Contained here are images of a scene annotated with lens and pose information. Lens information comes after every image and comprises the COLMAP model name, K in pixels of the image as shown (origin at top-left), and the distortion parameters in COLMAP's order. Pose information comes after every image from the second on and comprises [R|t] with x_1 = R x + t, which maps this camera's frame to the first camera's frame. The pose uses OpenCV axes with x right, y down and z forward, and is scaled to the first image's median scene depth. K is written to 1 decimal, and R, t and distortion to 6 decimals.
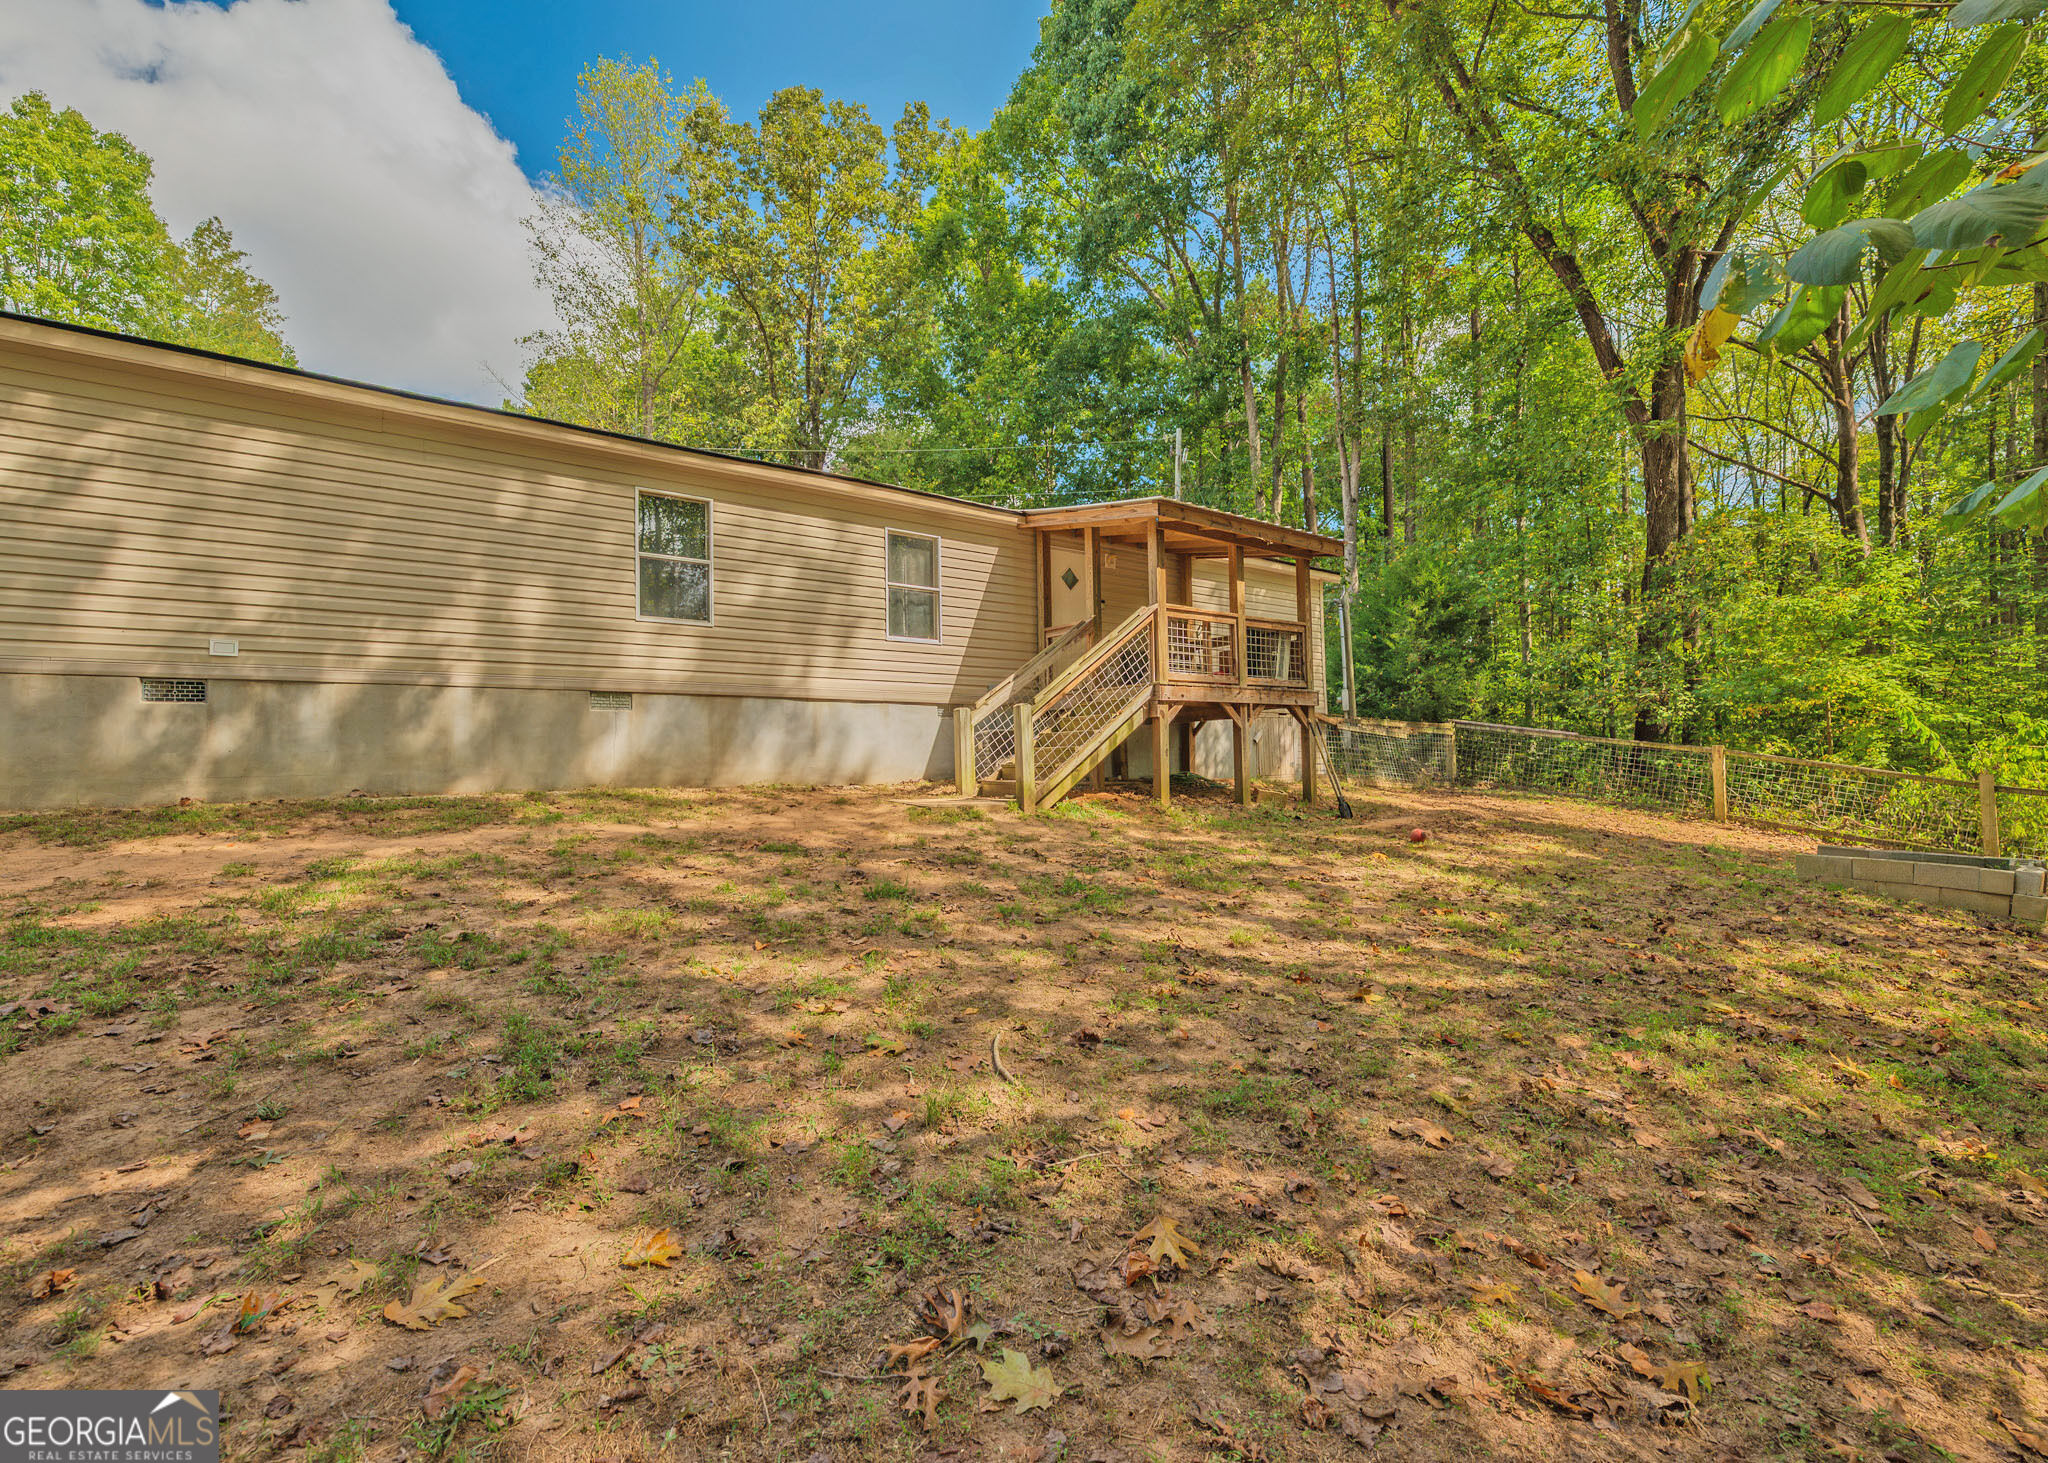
lens RADIAL K [[901.5, 0, 1024.0], [0, 901.5, 731.5], [0, 0, 1]] dist [0.001045, -0.000049]
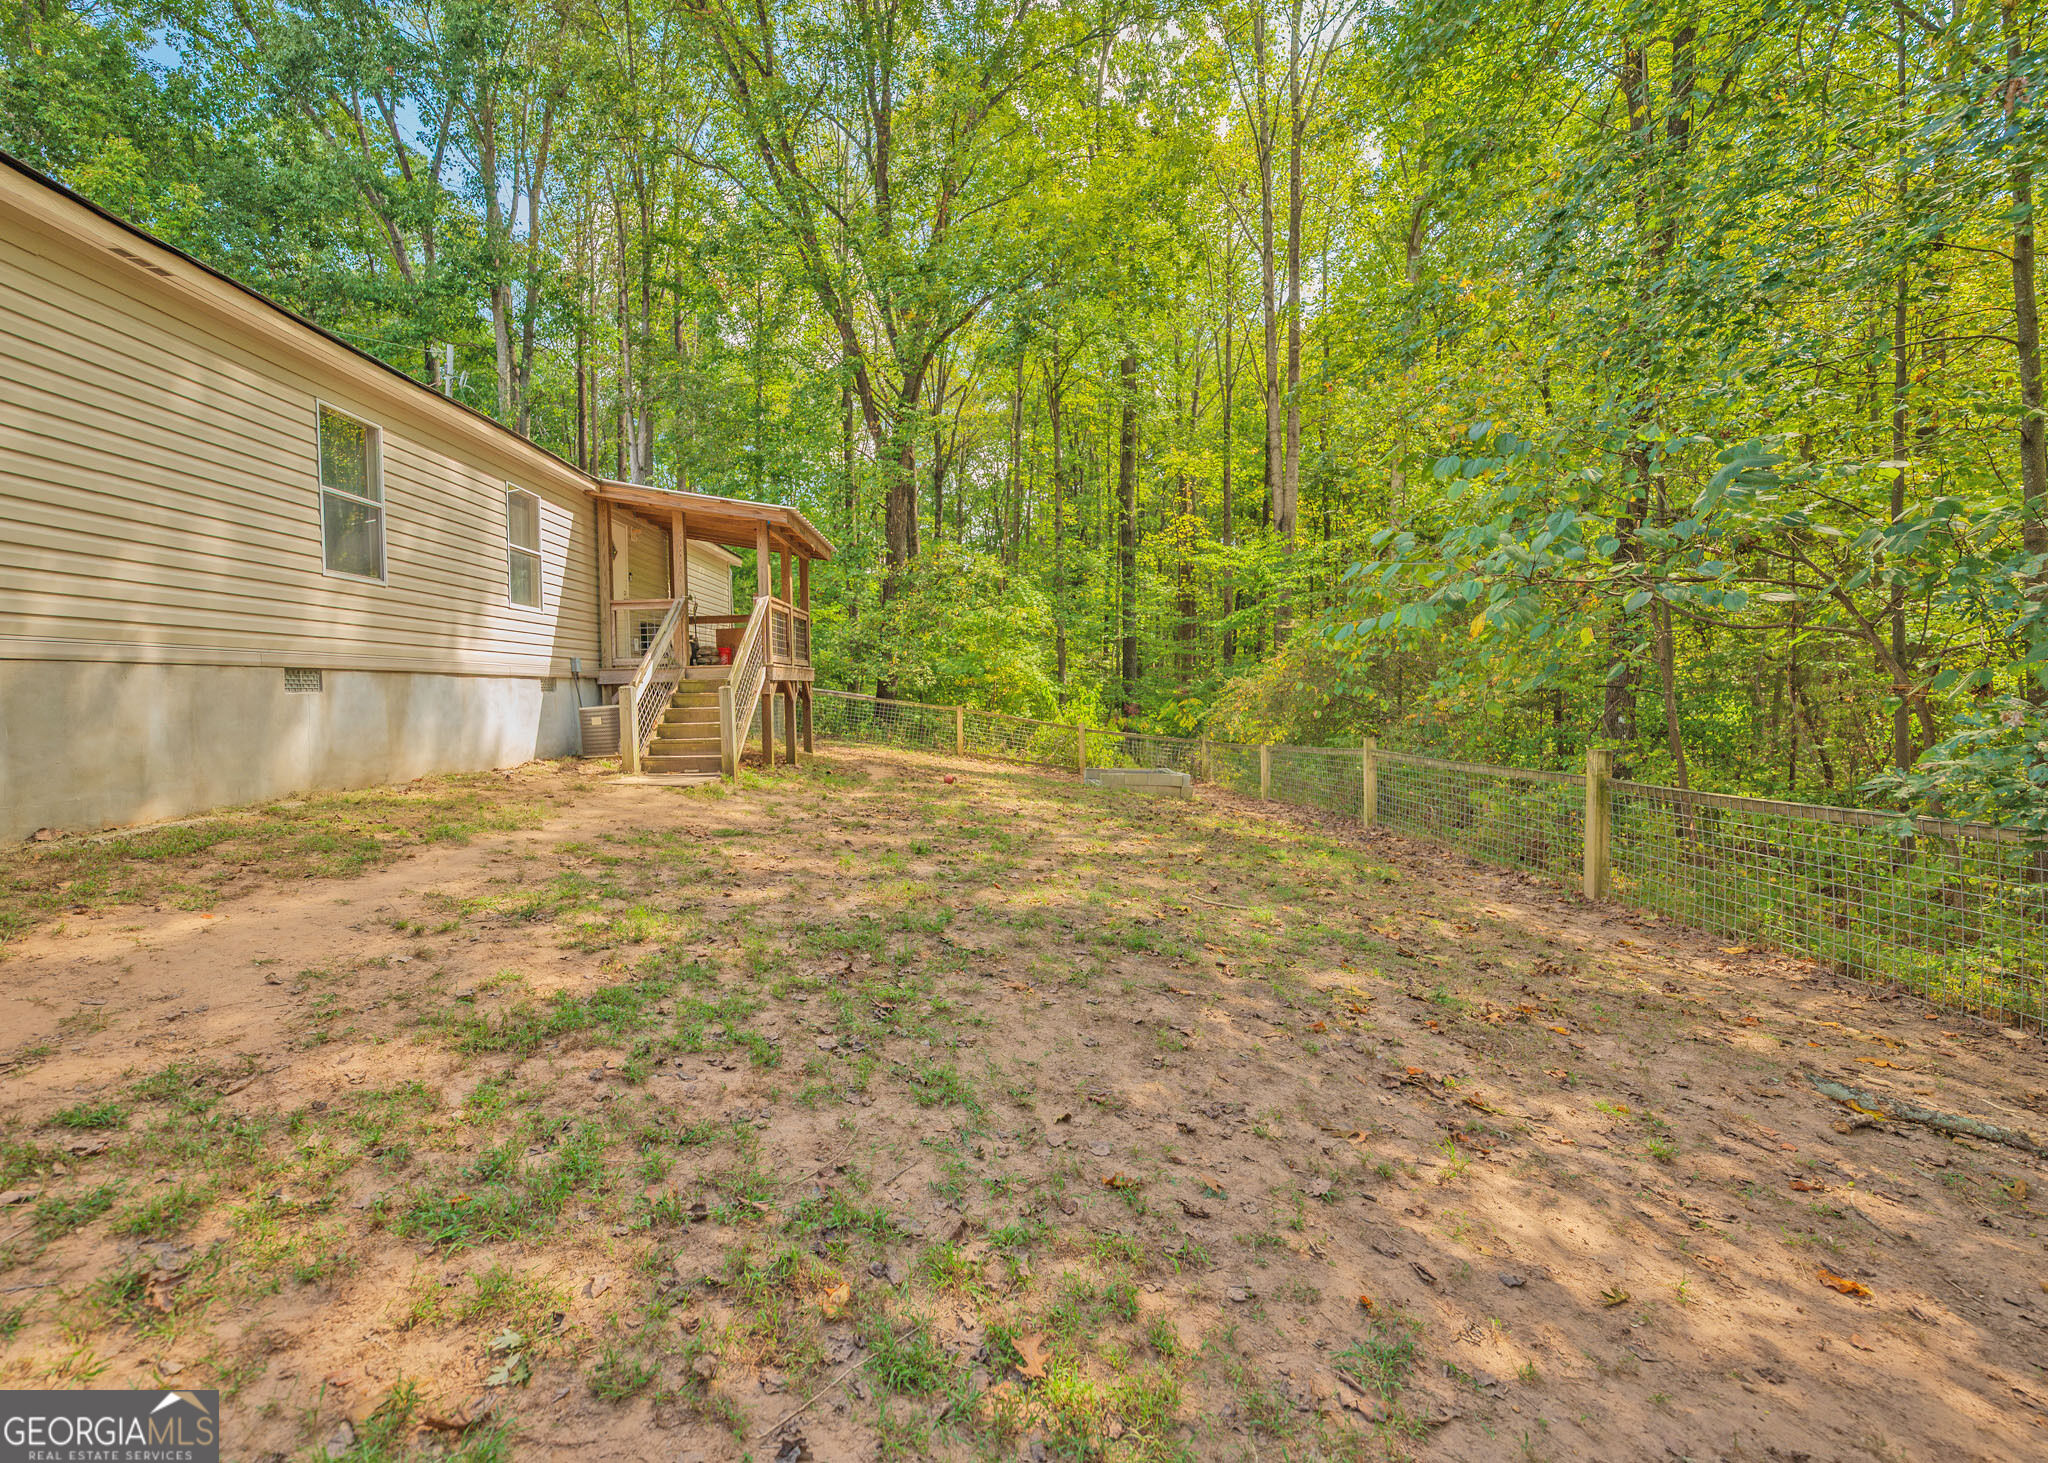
lens RADIAL K [[901.5, 0, 1024.0], [0, 901.5, 731.5], [0, 0, 1]] dist [0.001045, -0.000049]
pose [[0.577346, -0.036388, 0.815688, -0.680825], [-0.012655, 0.998488, 0.053500, -0.036810], [-0.816401, -0.041211, 0.576013, 0.062348]]
